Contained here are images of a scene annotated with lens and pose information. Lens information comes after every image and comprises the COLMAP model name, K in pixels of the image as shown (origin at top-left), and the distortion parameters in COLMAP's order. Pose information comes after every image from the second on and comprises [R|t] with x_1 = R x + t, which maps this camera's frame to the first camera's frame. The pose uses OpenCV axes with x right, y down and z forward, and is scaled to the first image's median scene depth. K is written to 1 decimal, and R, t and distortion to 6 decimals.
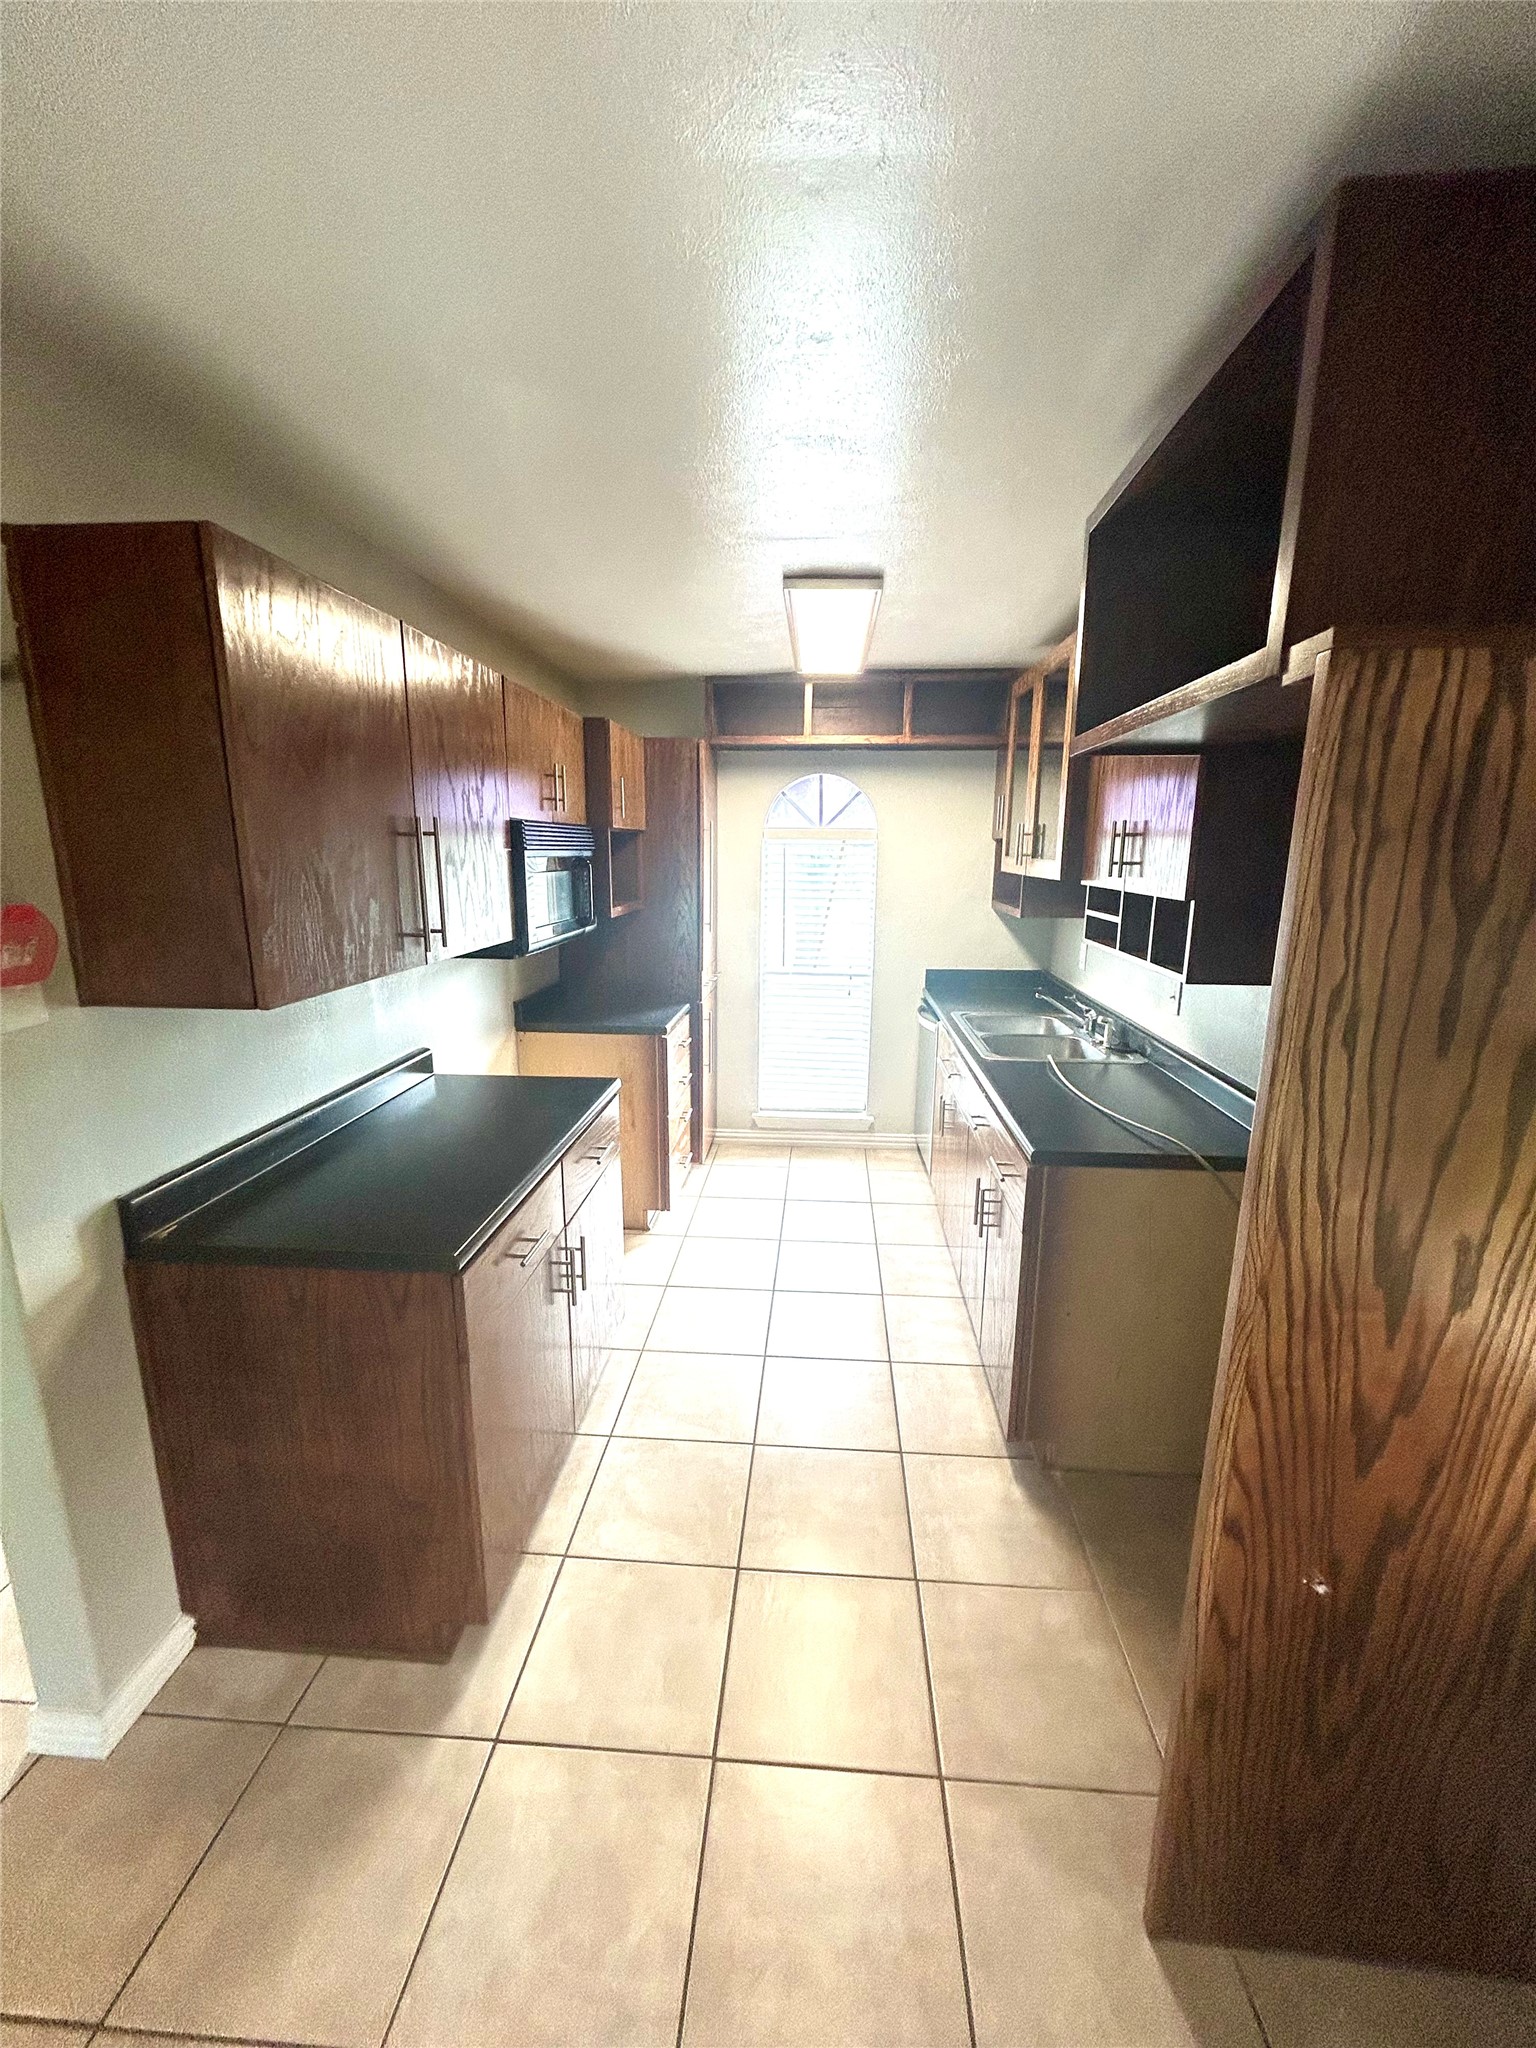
lens RADIAL K [[829.2, 0, 768.0], [0, 829.2, 1024.0], [0, 0, 1]] dist [0.001151, 0.001345]
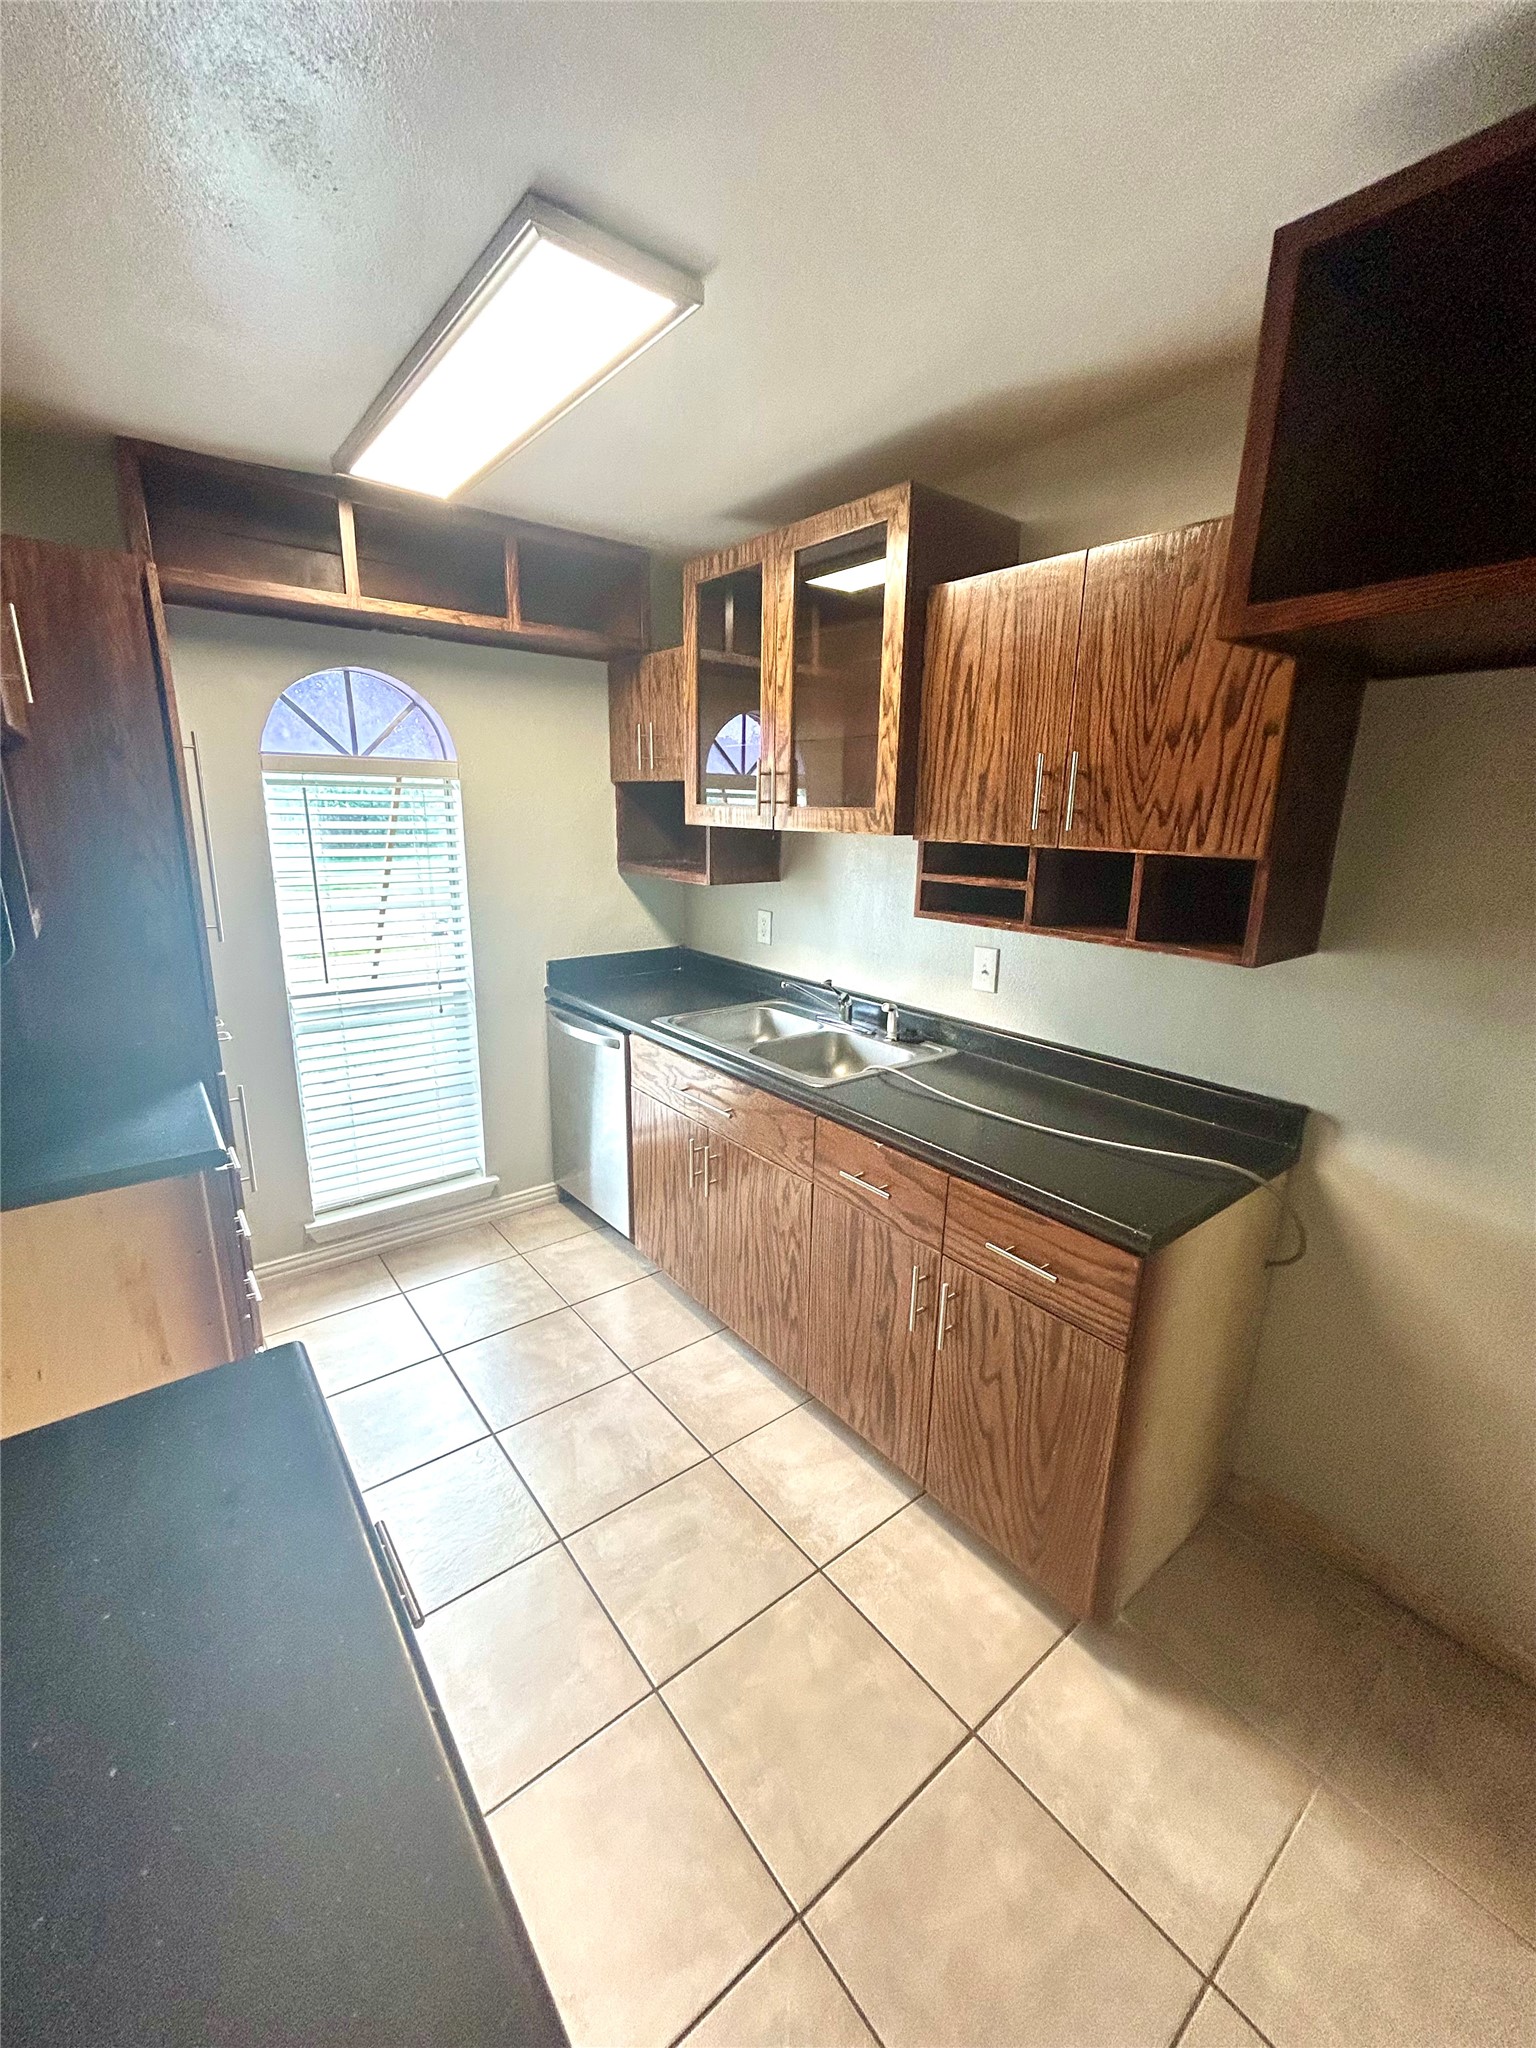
lens RADIAL K [[829.2, 0, 768.0], [0, 829.2, 1024.0], [0, 0, 1]] dist [0.001151, 0.001345]
pose [[0.735481, -0.160737, 0.658204, -0.172944], [0.127563, 0.986930, 0.098475, -0.065523], [-0.665429, 0.011536, 0.746372, 0.362725]]
